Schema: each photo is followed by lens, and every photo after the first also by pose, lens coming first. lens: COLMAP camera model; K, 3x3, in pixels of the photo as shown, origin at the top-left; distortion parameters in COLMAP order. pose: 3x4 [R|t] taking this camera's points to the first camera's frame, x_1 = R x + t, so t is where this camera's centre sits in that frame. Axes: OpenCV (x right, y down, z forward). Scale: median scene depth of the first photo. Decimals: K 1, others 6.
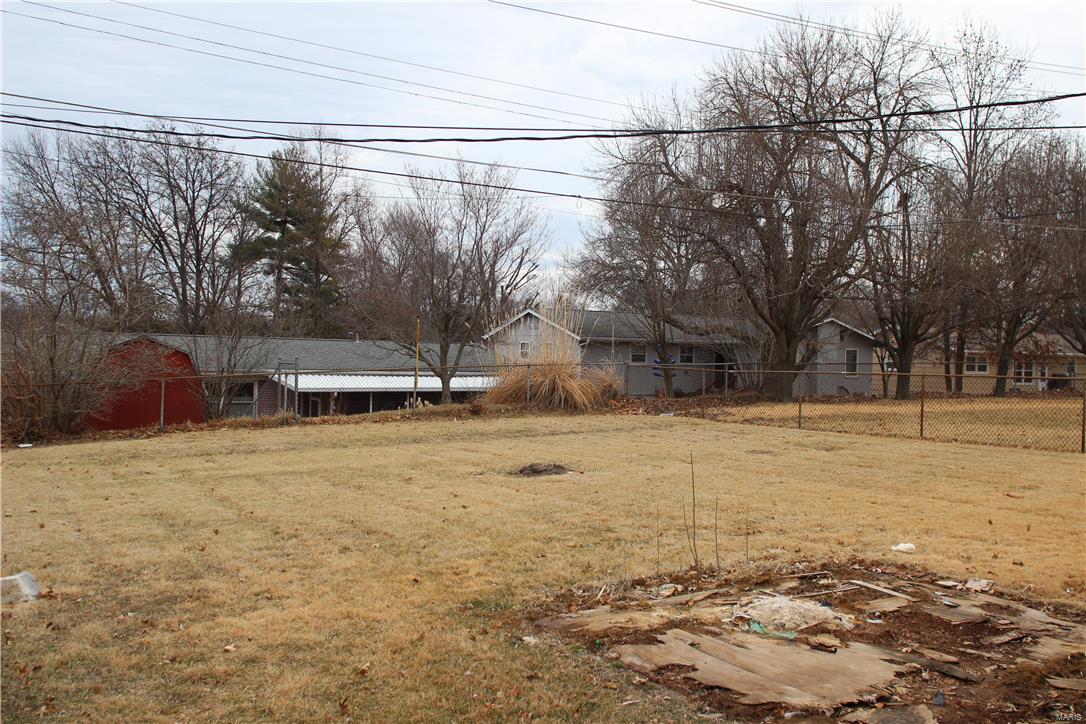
lens RADIAL K [[996.8, 0, 546.1], [0, 996.8, 355.7], [0, 0, 1]] dist [-0.053366, 0.000000]
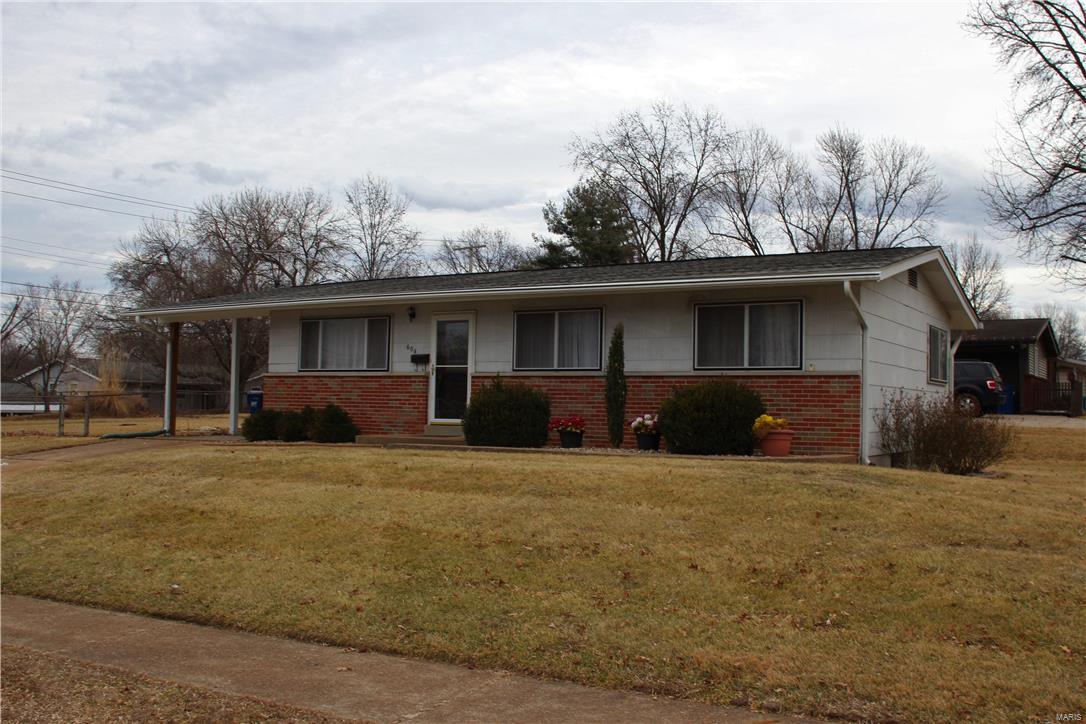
lens RADIAL K [[996.8, 0, 539.1], [0, 996.8, 371.2], [0, 0, 1]] dist [-0.053366, 0.000000]
pose [[0.880037, 0.009053, 0.474818, -0.098894], [0.003502, 0.999667, -0.025551, 0.009383], [-0.474891, 0.024148, 0.879713, -0.629757]]
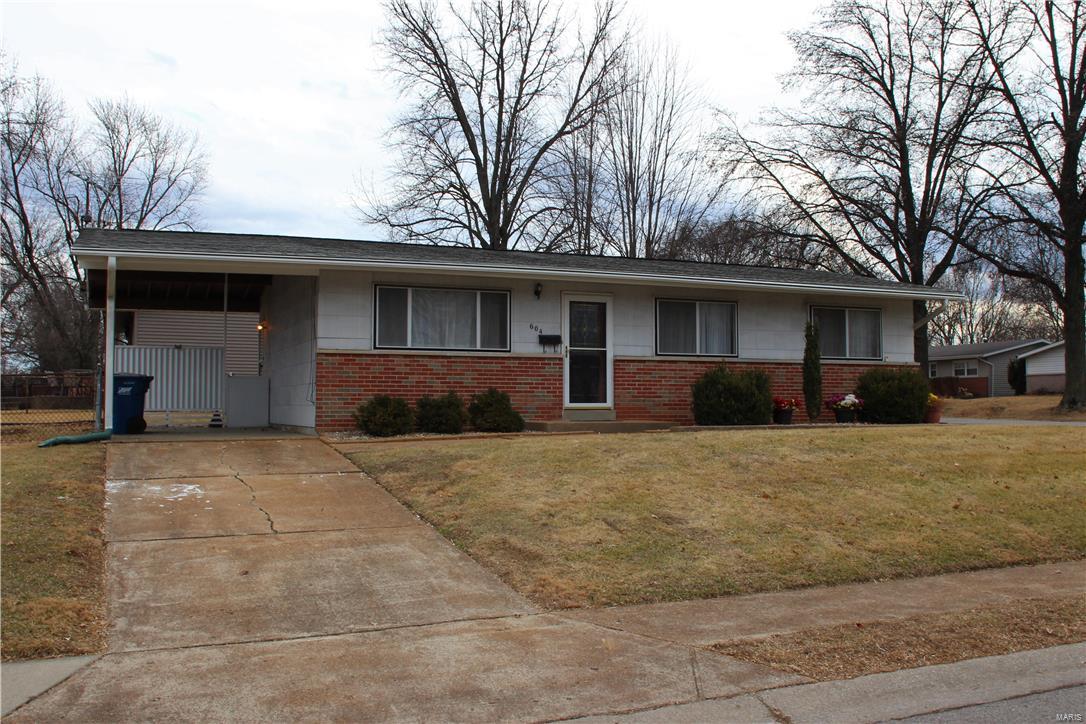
lens RADIAL K [[996.8, 0, 499.0], [0, 996.8, 332.0], [0, 0, 1]] dist [-0.053366, 0.000000]
pose [[0.165783, 0.041652, 0.985282, -0.382156], [-0.000826, 0.999113, -0.042098, 0.006285], [-0.986162, 0.006166, 0.165671, -0.215263]]
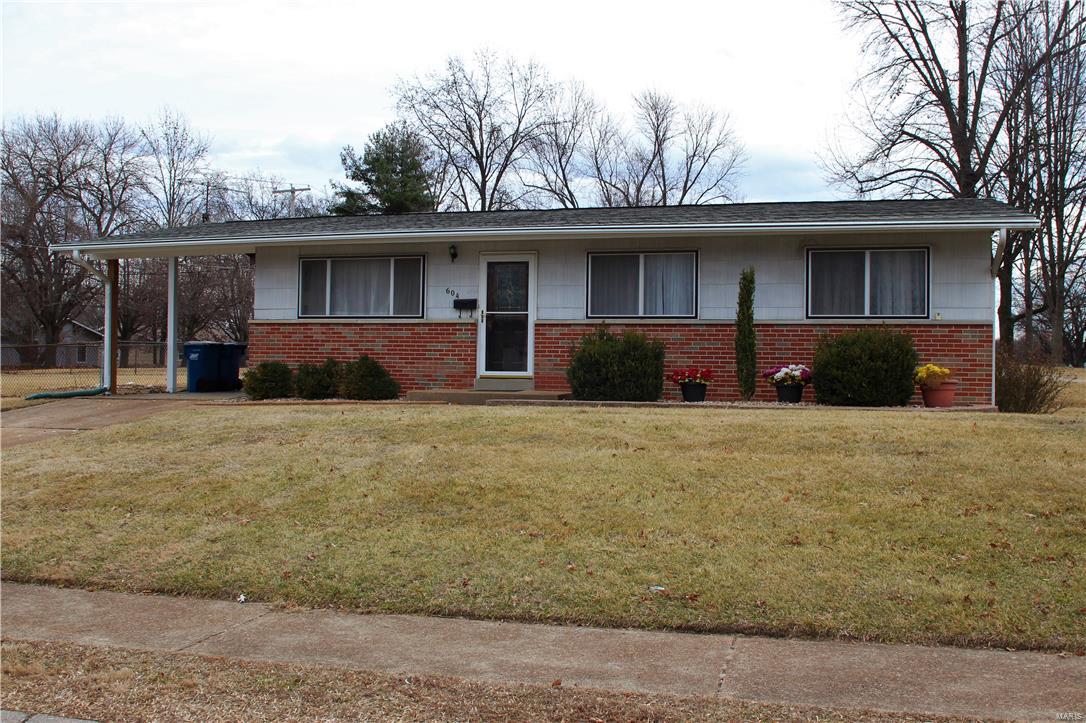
lens RADIAL K [[996.8, 0, 538.7], [0, 996.8, 356.3], [0, 0, 1]] dist [-0.053366, 0.000000]
pose [[0.731571, -0.008077, 0.681717, -0.193767], [0.004311, 0.999965, 0.007221, 0.010370], [-0.681751, -0.002344, 0.731580, -0.509492]]
